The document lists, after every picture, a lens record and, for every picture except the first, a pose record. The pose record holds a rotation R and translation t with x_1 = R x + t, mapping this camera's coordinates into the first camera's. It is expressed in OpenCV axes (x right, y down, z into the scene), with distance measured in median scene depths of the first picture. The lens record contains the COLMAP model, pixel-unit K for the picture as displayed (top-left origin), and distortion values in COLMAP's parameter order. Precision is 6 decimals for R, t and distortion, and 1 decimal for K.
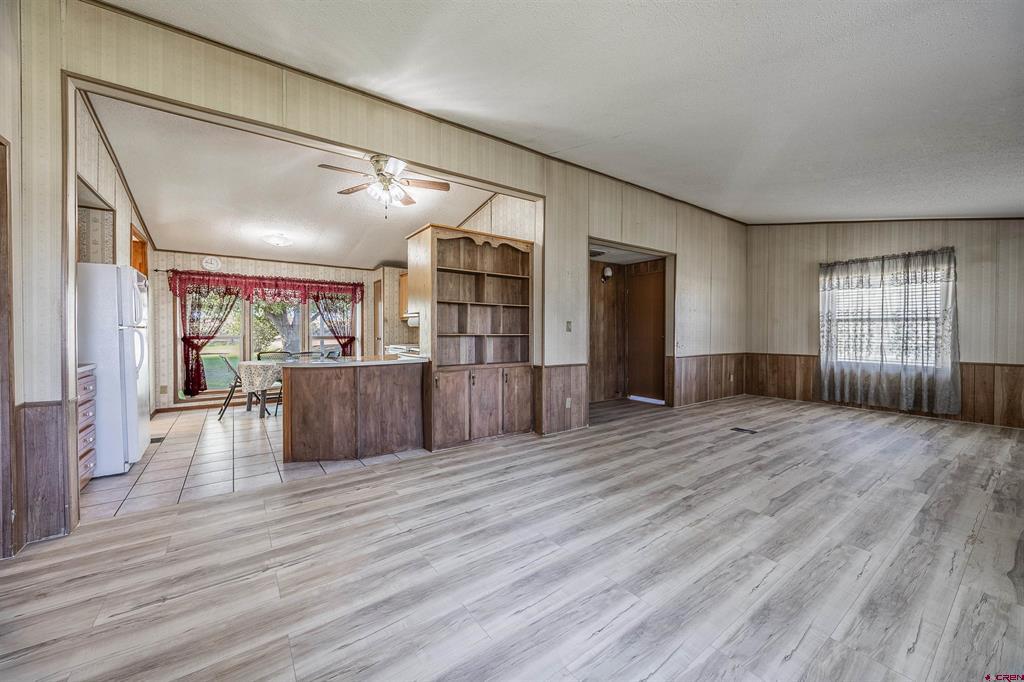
lens RADIAL K [[388.7, 0, 510.5], [0, 388.7, 336.9], [0, 0, 1]] dist [-0.008079, 0.000997]
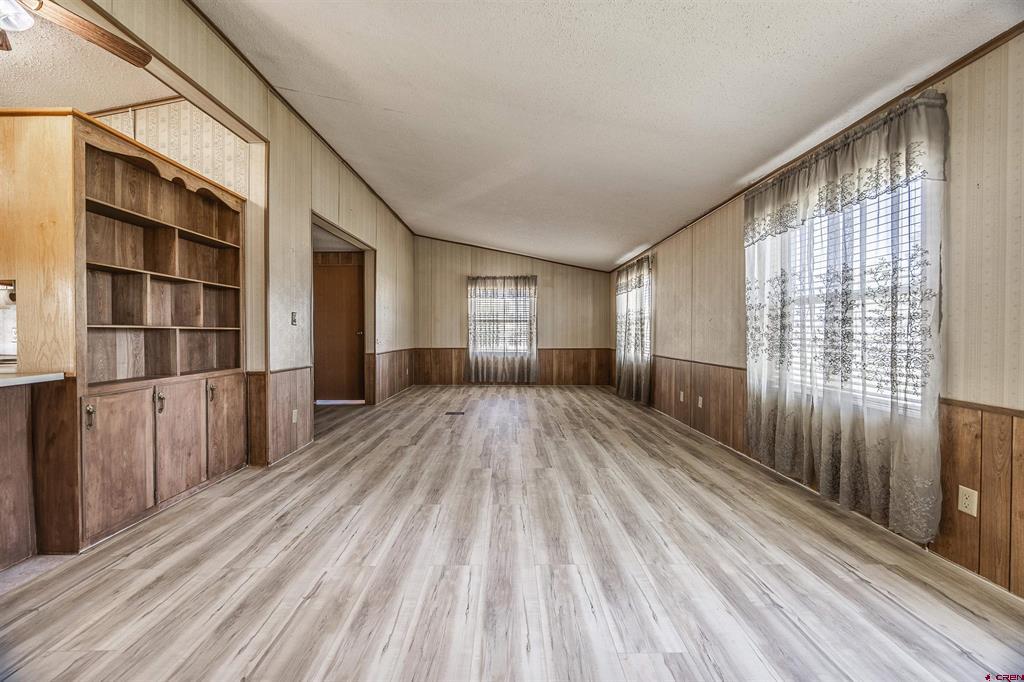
lens RADIAL K [[388.7, 0, 511.1], [0, 388.7, 336.9], [0, 0, 1]] dist [-0.008079, 0.000997]
pose [[0.569916, -0.009712, 0.821645, -0.289991], [0.012586, 0.999916, 0.003089, 0.014961], [-0.821607, 0.008580, 0.569990, 0.232944]]
